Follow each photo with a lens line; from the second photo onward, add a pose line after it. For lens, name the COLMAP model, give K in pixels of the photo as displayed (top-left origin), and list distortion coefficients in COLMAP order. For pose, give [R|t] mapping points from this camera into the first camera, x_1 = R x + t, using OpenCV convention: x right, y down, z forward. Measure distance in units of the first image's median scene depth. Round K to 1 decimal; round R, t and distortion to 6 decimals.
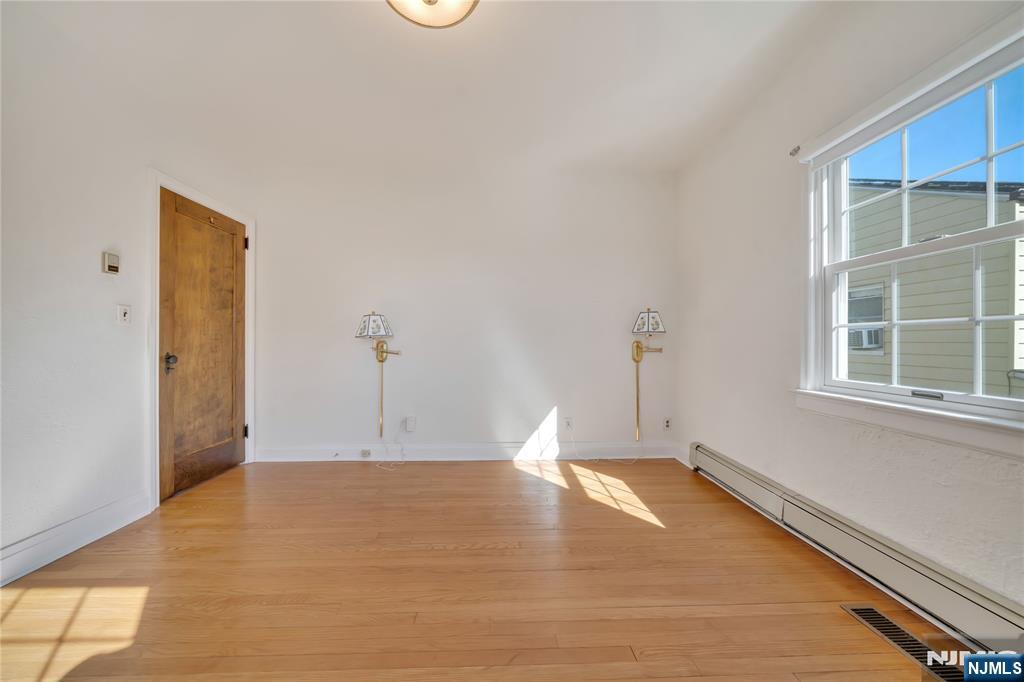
lens RADIAL K [[358.8, 0, 509.5], [0, 358.8, 333.9], [0, 0, 1]] dist [-0.000718, -0.000185]
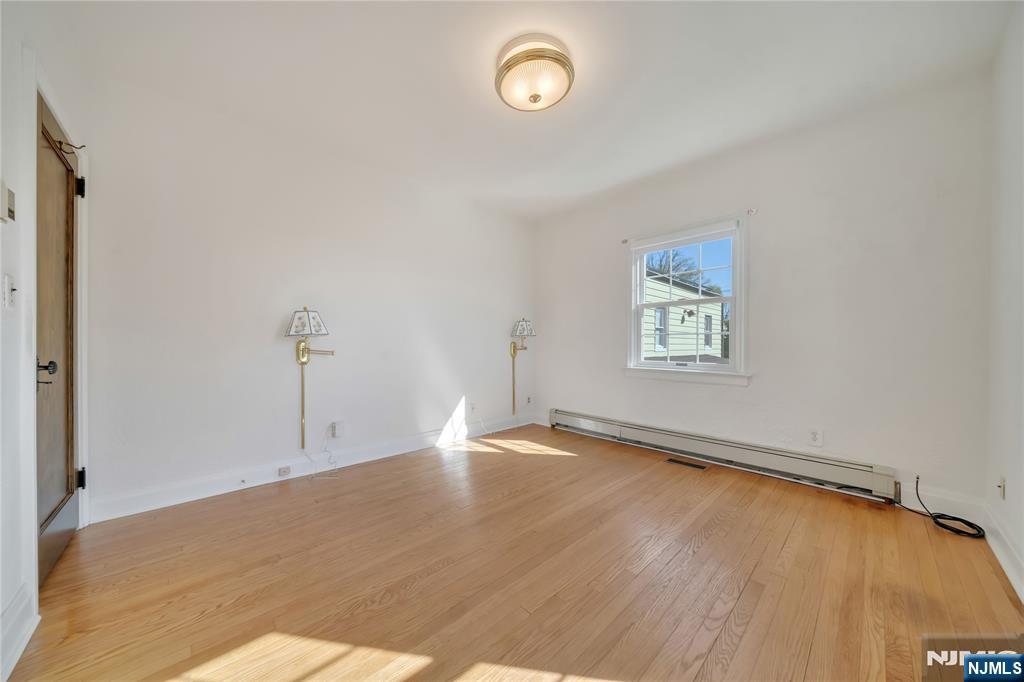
lens RADIAL K [[350.4, 0, 514.4], [0, 350.4, 344.9], [0, 0, 1]] dist [-0.001090, 0.000004]
pose [[0.740057, -0.001688, 0.672542, -0.572042], [-0.014412, 0.999727, 0.018368, 0.006627], [-0.672390, -0.023286, 0.739831, 0.013923]]
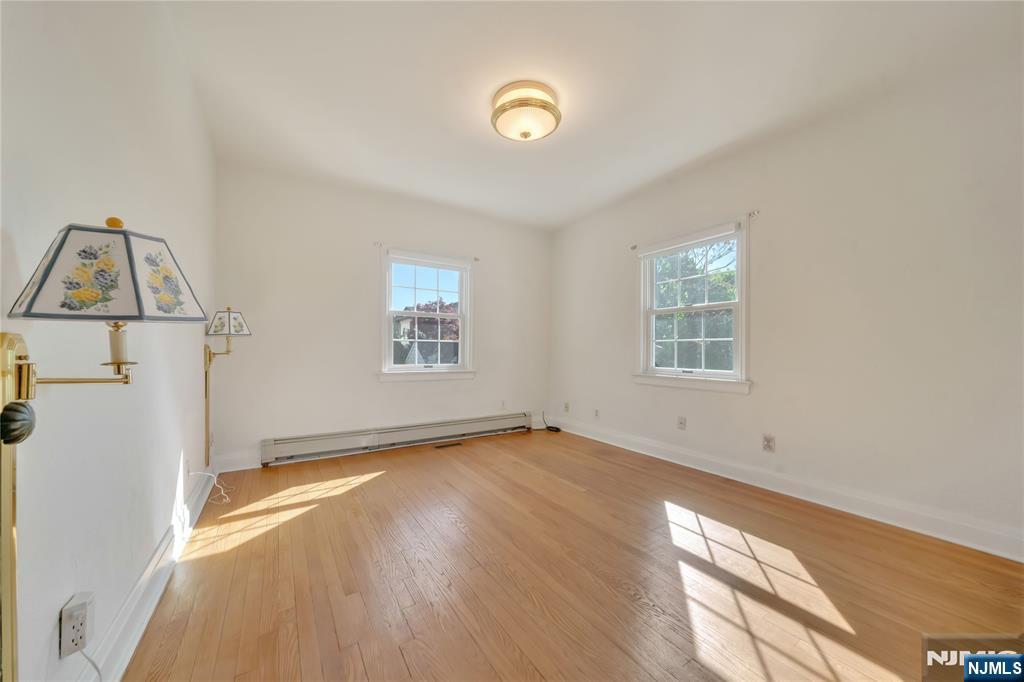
lens RADIAL K [[353.9, 0, 516.1], [0, 353.9, 358.0], [0, 0, 1]] dist [0.000643, 0.000097]
pose [[-0.520010, -0.025543, 0.853778, -0.728947], [-0.025448, 0.999572, 0.014405, 0.022584], [-0.853781, -0.014236, -0.520438, 0.872563]]
